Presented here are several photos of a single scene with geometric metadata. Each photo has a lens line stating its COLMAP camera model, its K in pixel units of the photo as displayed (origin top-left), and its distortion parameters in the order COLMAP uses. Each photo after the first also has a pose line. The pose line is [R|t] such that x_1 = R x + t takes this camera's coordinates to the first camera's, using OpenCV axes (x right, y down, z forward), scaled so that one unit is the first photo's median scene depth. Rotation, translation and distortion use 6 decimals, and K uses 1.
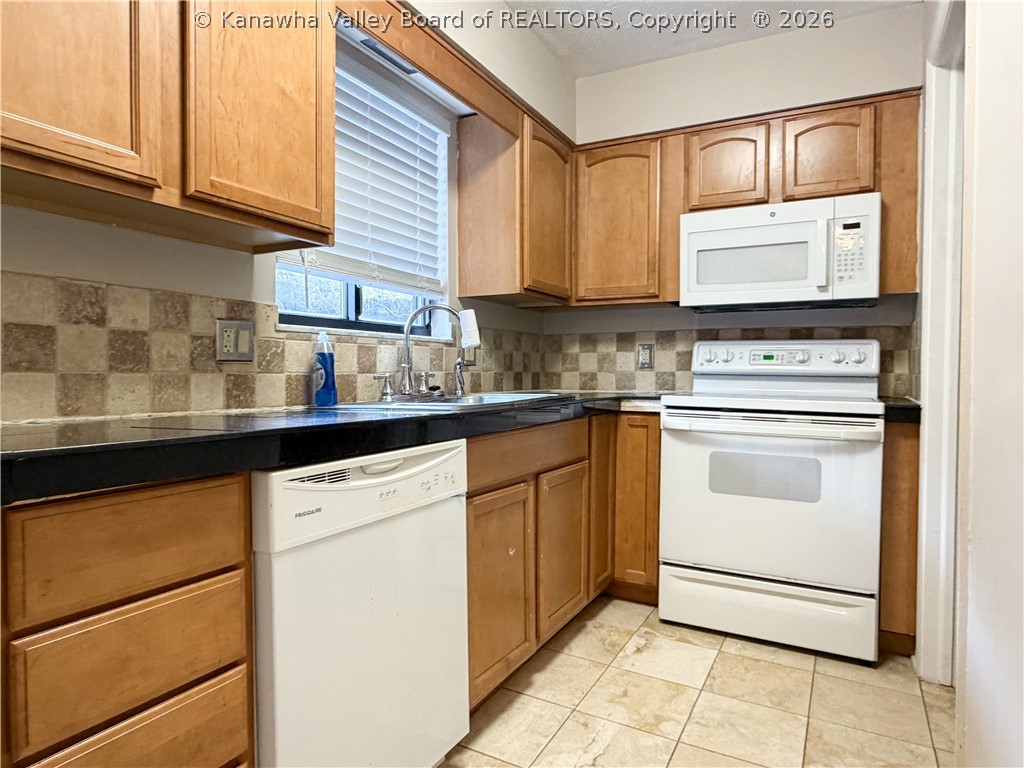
lens RADIAL K [[629.6, 0, 512.0], [0, 629.6, 384.0], [0, 0, 1]] dist [-0.005148, -0.000608]
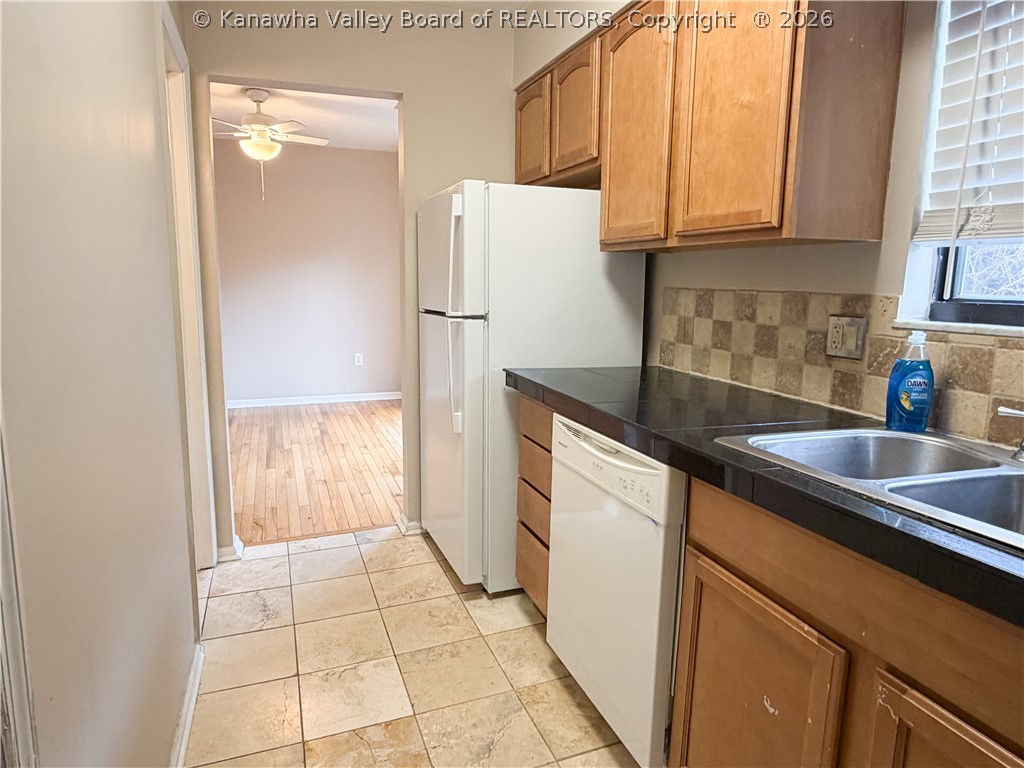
lens RADIAL K [[629.6, 0, 512.0], [0, 629.6, 384.0], [0, 0, 1]] dist [-0.005148, -0.000608]
pose [[-0.653229, 0.111076, -0.748969, 0.687665], [-0.030223, 0.984567, 0.172376, -0.163076], [0.756557, 0.135237, -0.639791, 1.358228]]
